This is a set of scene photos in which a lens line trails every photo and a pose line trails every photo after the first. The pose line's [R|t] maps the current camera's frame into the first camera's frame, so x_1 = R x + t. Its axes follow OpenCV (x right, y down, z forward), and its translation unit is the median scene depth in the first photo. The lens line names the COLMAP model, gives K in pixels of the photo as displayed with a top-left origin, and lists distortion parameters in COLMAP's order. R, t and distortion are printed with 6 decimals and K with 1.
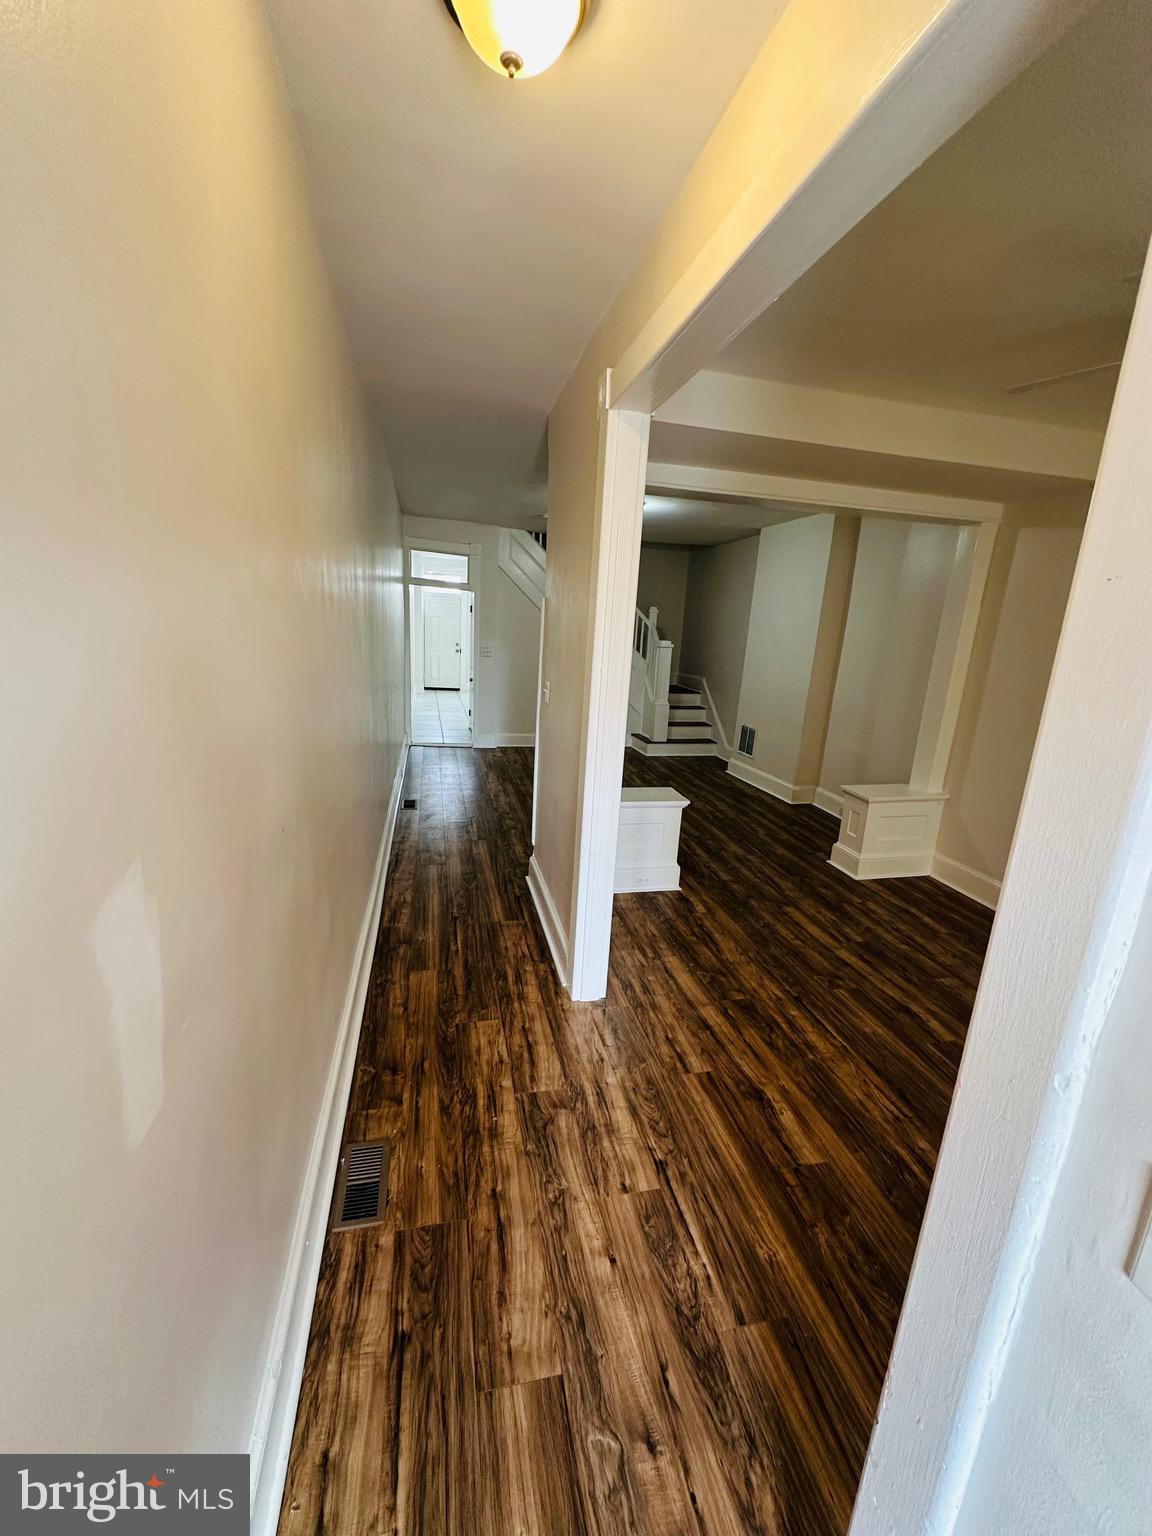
lens RADIAL K [[604.7, 0, 582.7], [0, 604.7, 764.2], [0, 0, 1]] dist [-0.001301, -0.000101]
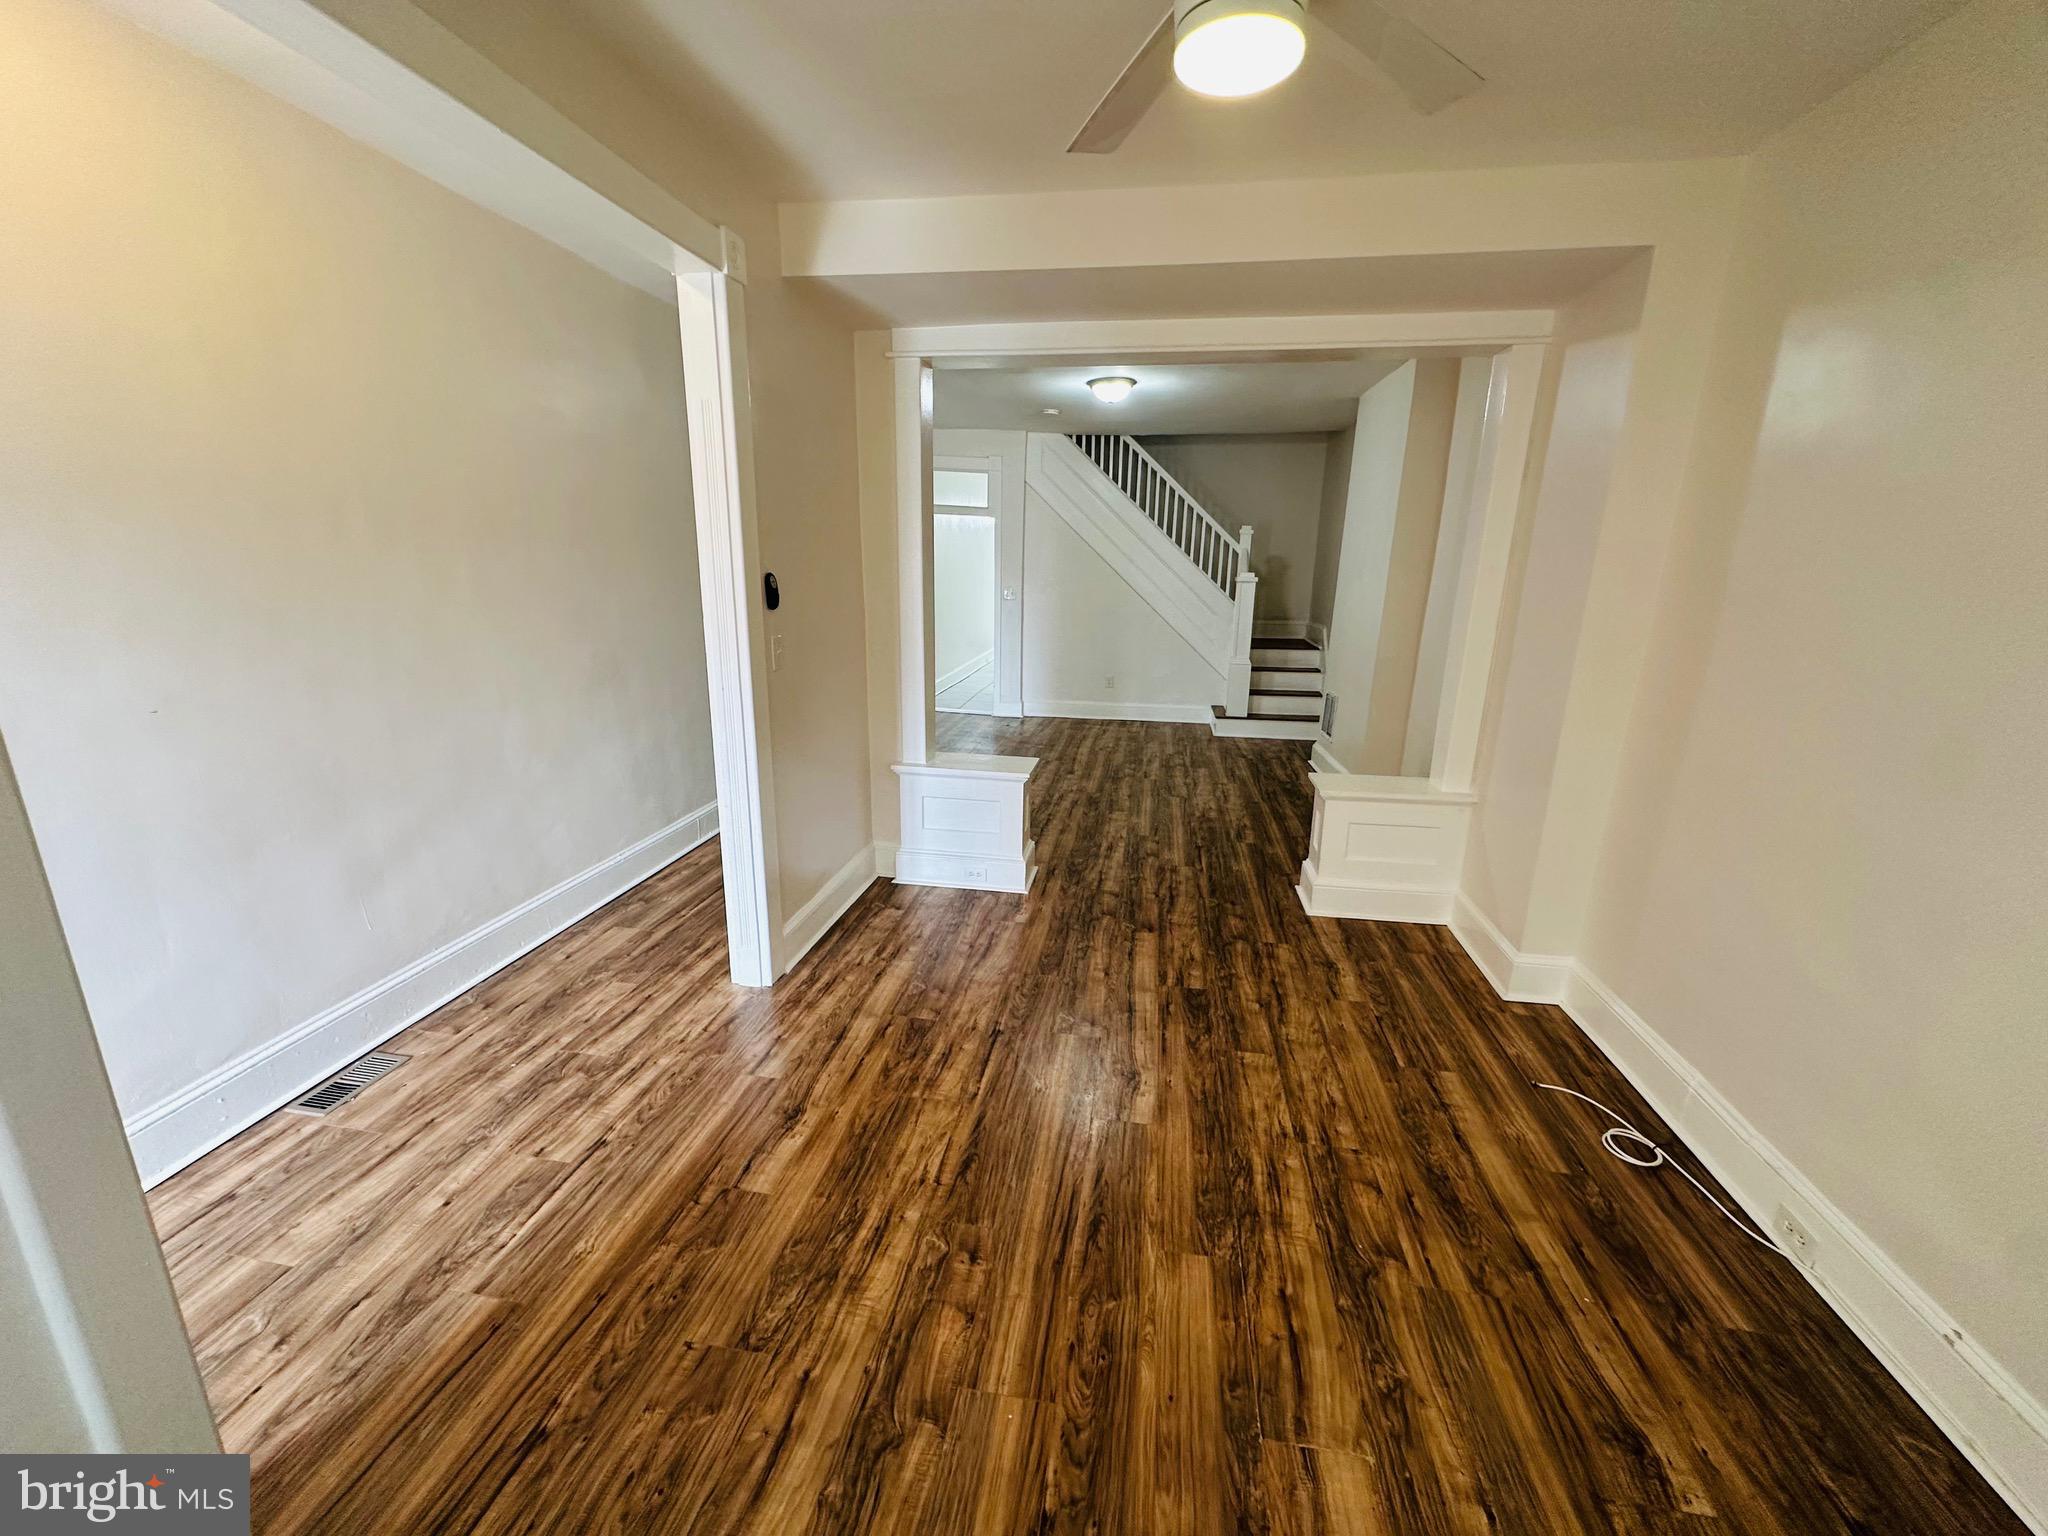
lens RADIAL K [[806.2, 0, 1036.5], [0, 806.2, 767.7], [0, 0, 1]] dist [-0.001301, -0.000101]
pose [[0.925867, 0.058724, -0.373258, 0.558630], [-0.054437, 0.998274, 0.022023, 0.029900], [0.373908, -0.000071, 0.927466, 0.078421]]
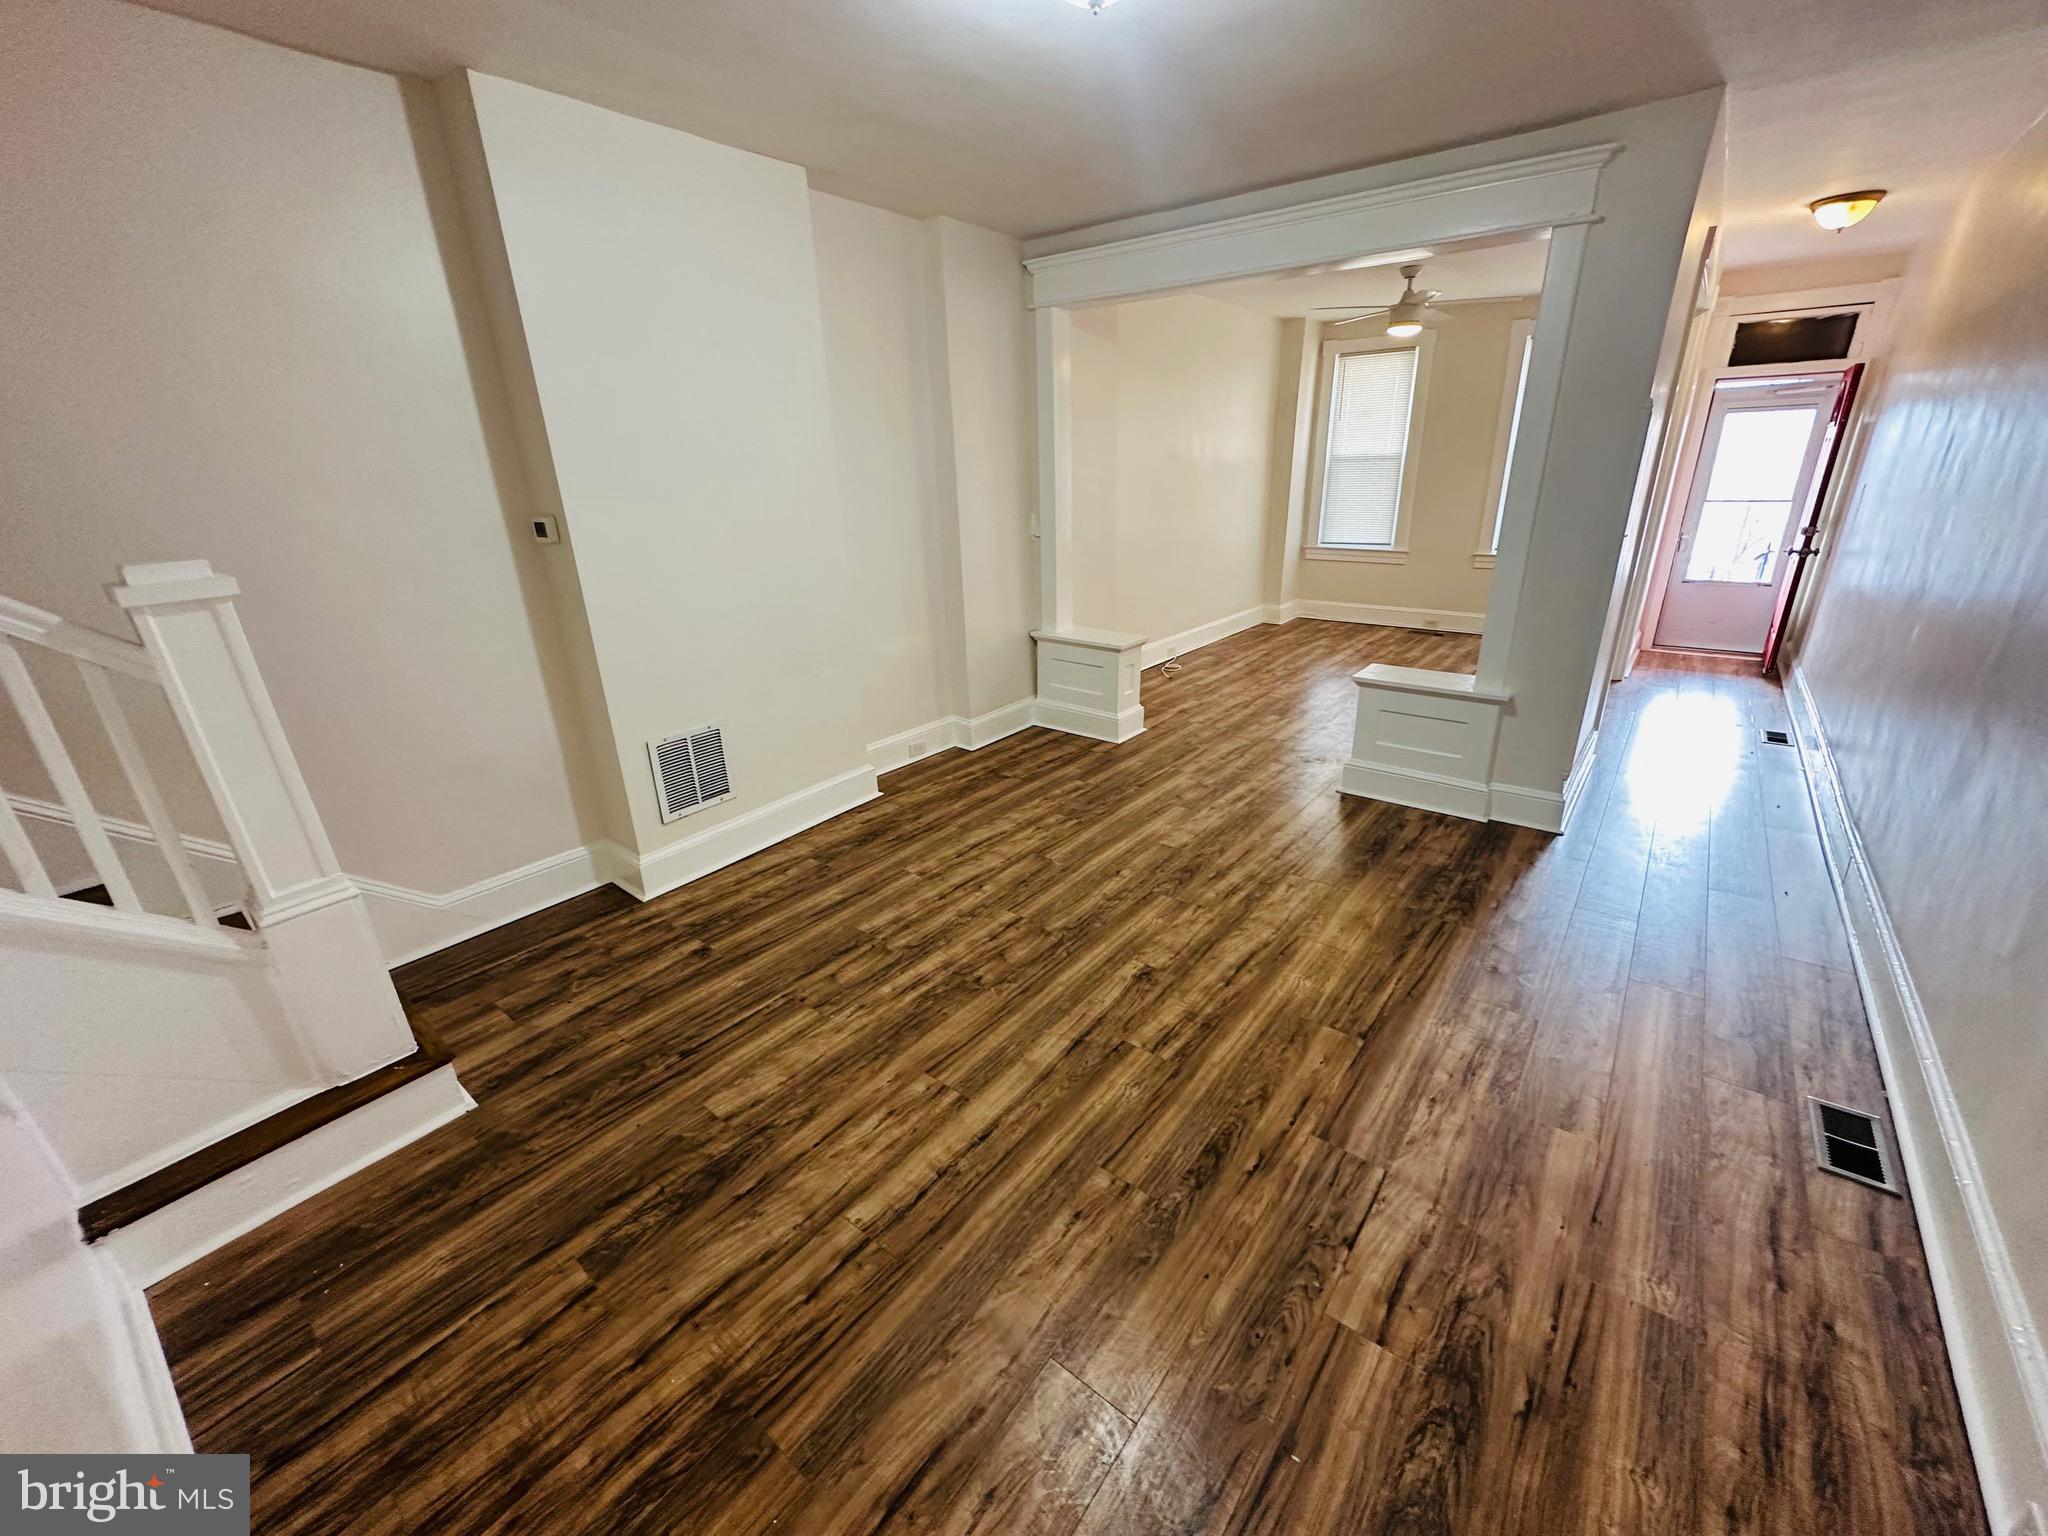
lens RADIAL K [[806.2, 0, 1036.5], [0, 806.2, 767.7], [0, 0, 1]] dist [-0.001301, -0.000101]
pose [[-0.618254, -0.315949, 0.719679, -0.371992], [0.172589, 0.838727, 0.516479, -0.462739], [-0.766795, 0.443524, -0.464017, 1.921177]]
